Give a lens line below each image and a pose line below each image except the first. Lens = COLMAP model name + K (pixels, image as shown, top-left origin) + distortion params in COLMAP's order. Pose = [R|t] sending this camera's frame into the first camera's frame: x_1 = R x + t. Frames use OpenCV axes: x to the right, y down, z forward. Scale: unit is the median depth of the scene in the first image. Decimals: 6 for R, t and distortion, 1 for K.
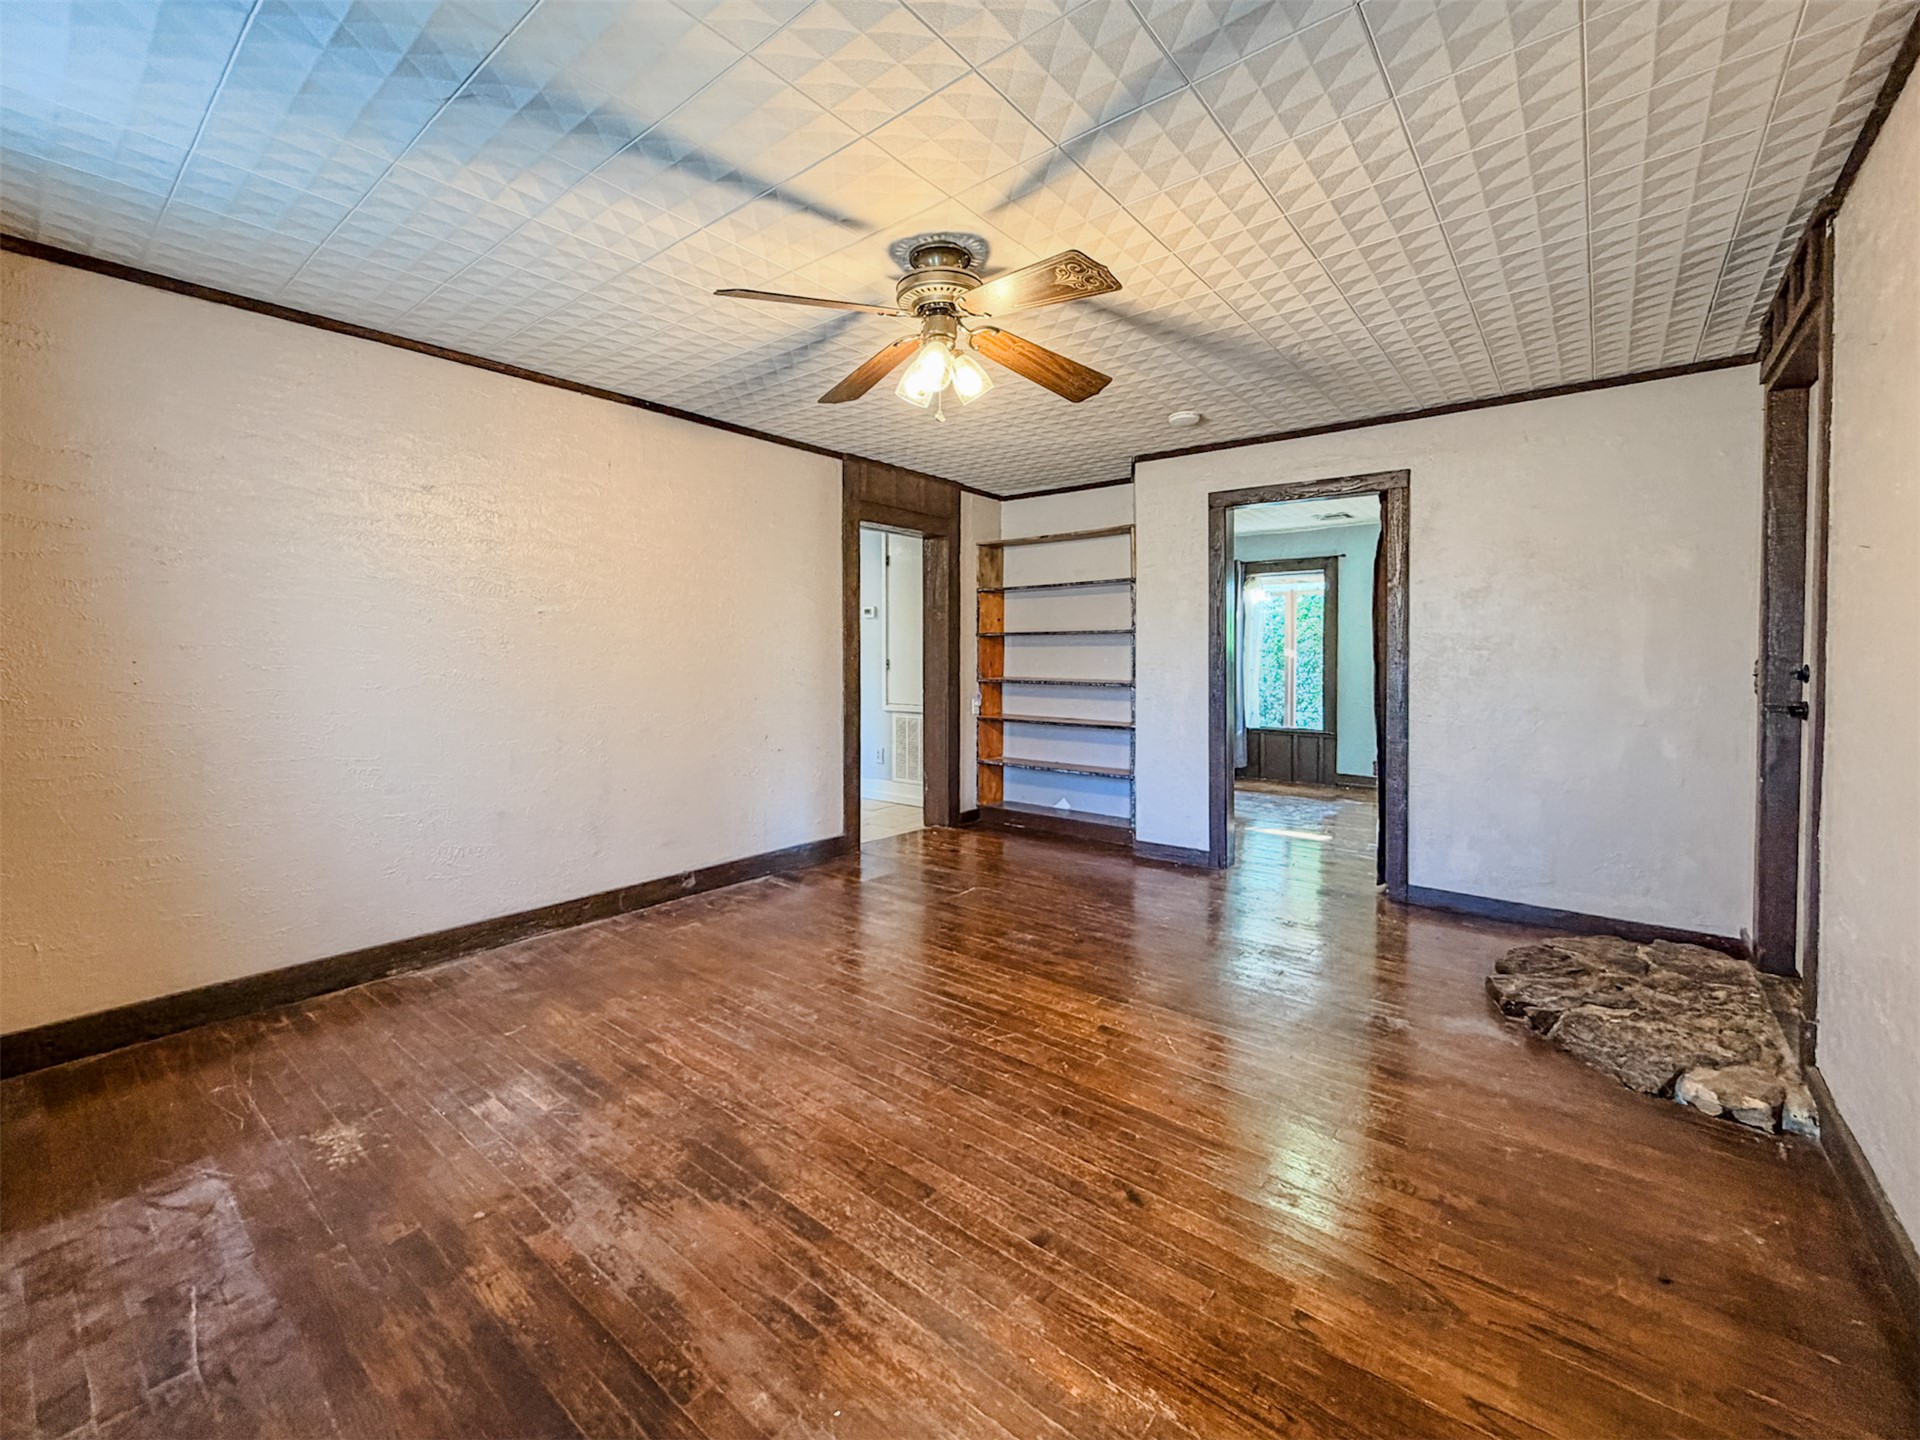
lens RADIAL K [[741.8, 0, 904.2], [0, 741.8, 650.2], [0, 0, 1]] dist [-0.000157, 0.000185]
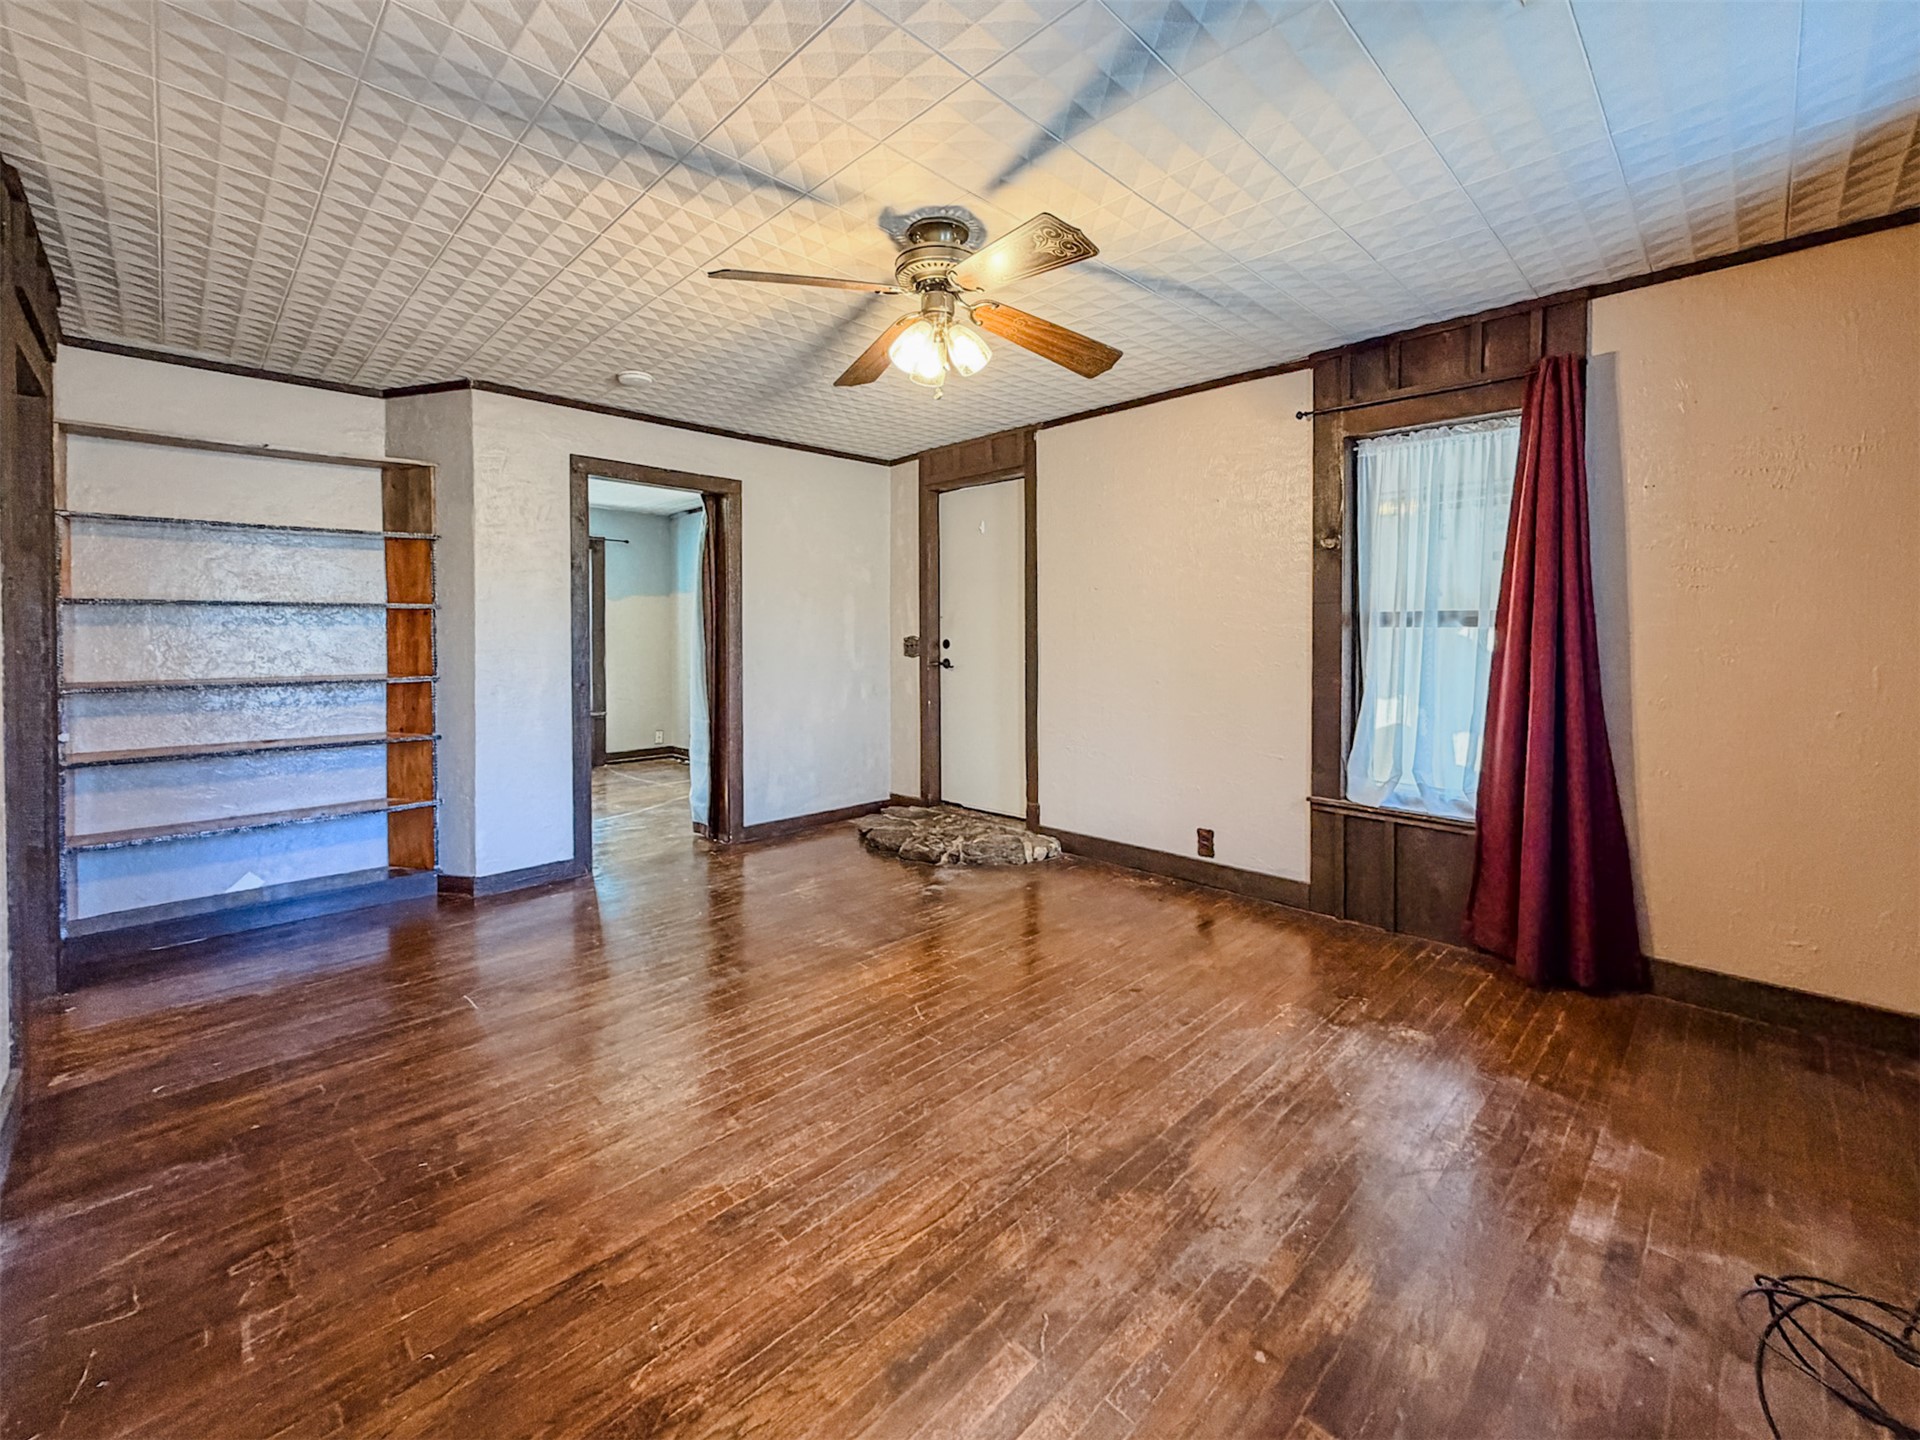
lens RADIAL K [[844.7, 0, 944.1], [0, 844.7, 633.8], [0, 0, 1]] dist [0.000590, 0.000125]
pose [[0.096730, -0.005005, 0.995298, -0.732719], [-0.000289, 0.999987, 0.005057, -0.004258], [-0.995311, -0.000777, 0.096728, 0.612726]]
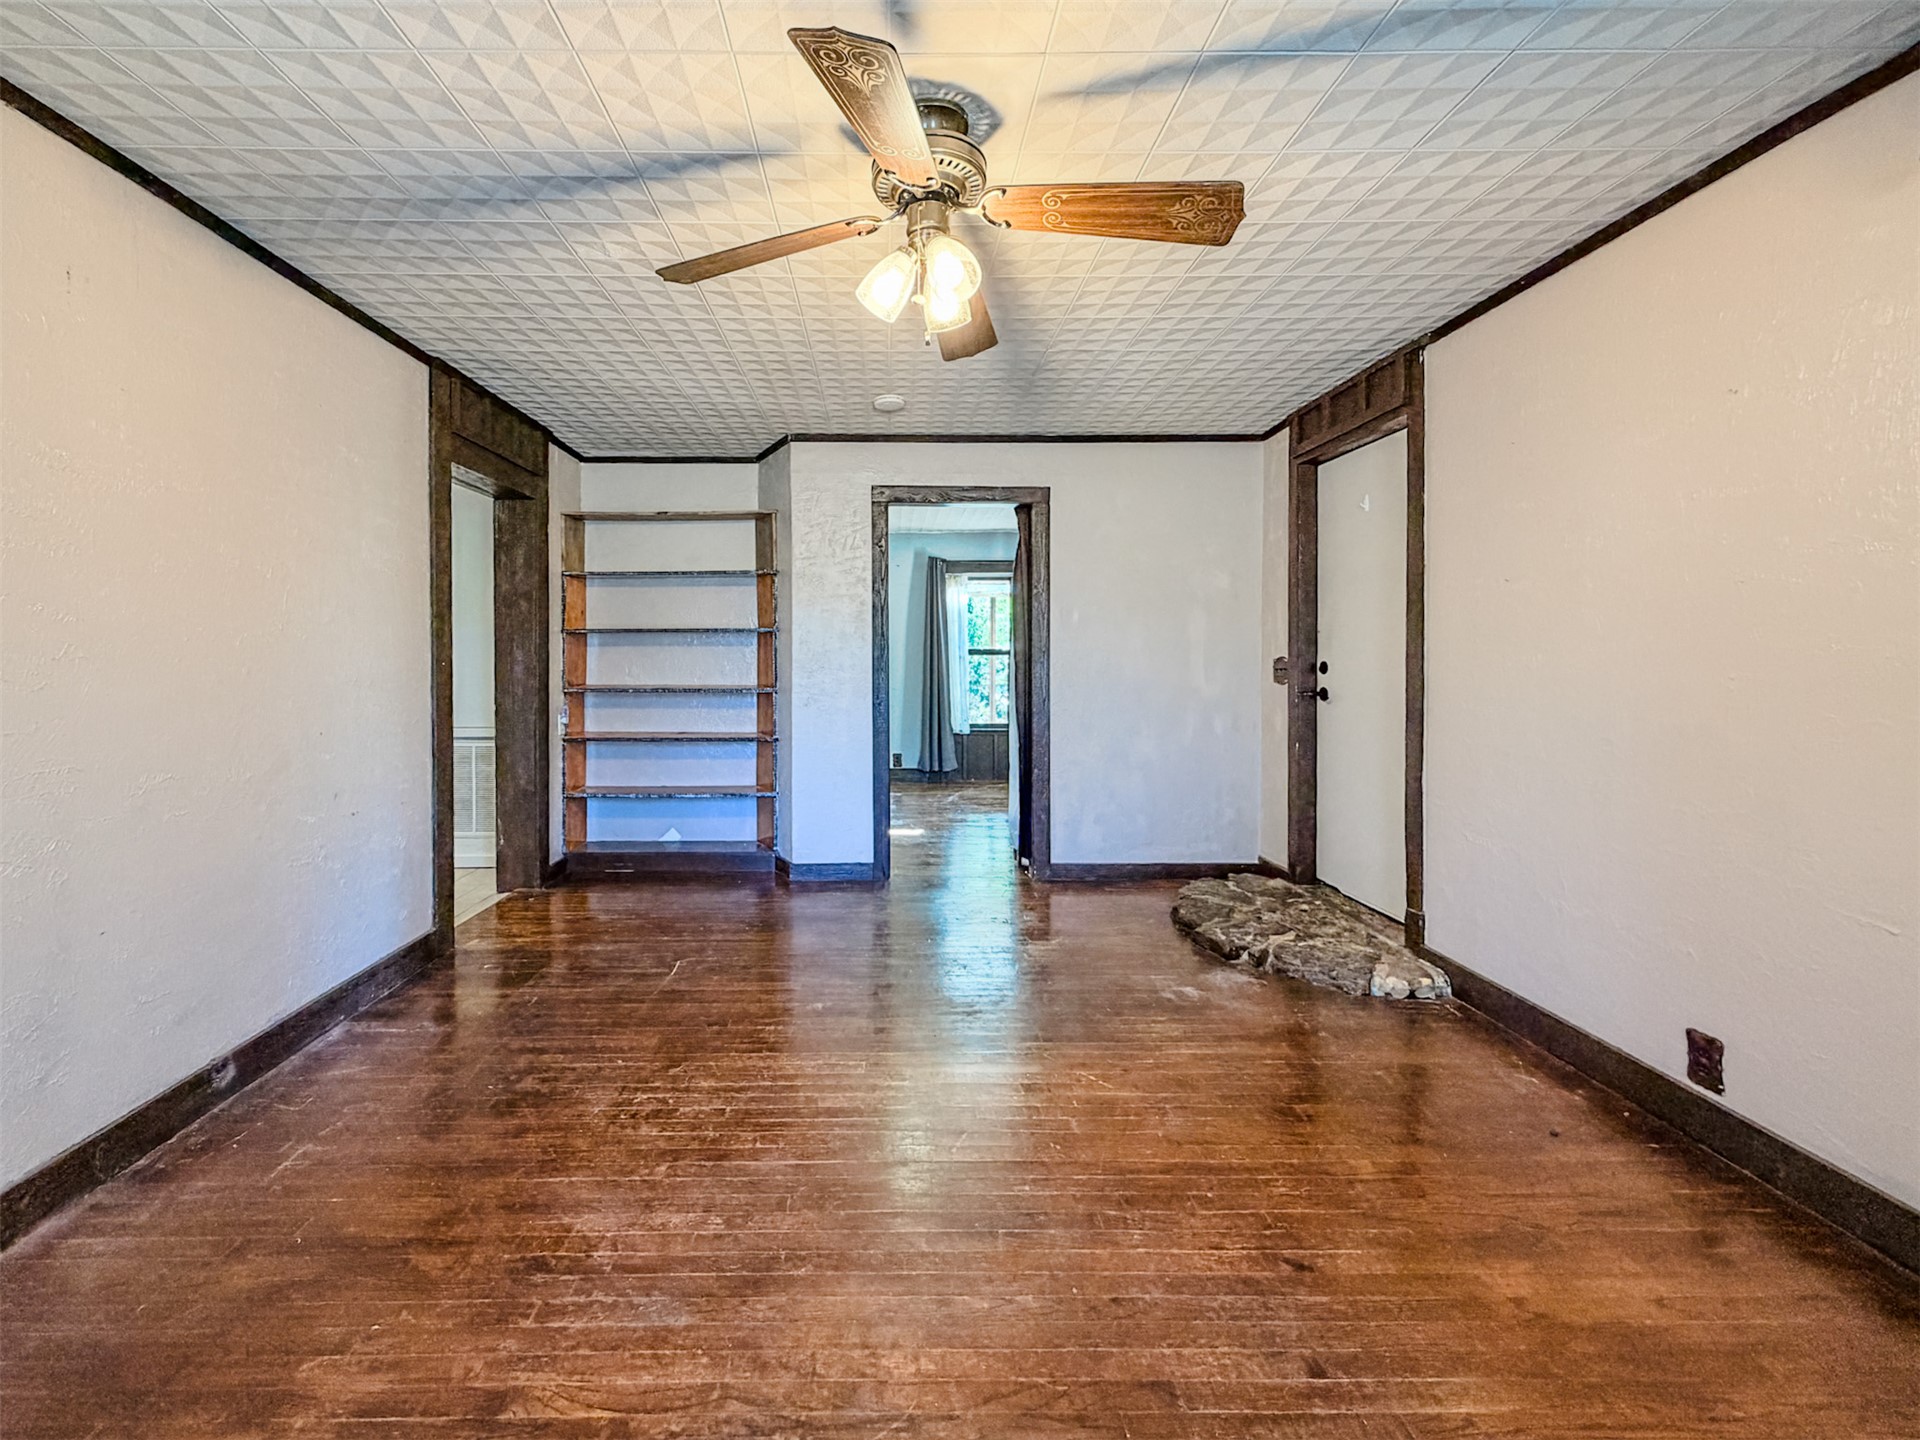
lens RADIAL K [[810.9, 0, 835.5], [0, 810.9, 651.7], [0, 0, 1]] dist [-0.001445, -0.000001]
pose [[0.779107, -0.002757, 0.626885, -0.368782], [0.001176, 0.999995, 0.002937, -0.003609], [-0.626890, -0.001551, 0.779107, 0.293903]]
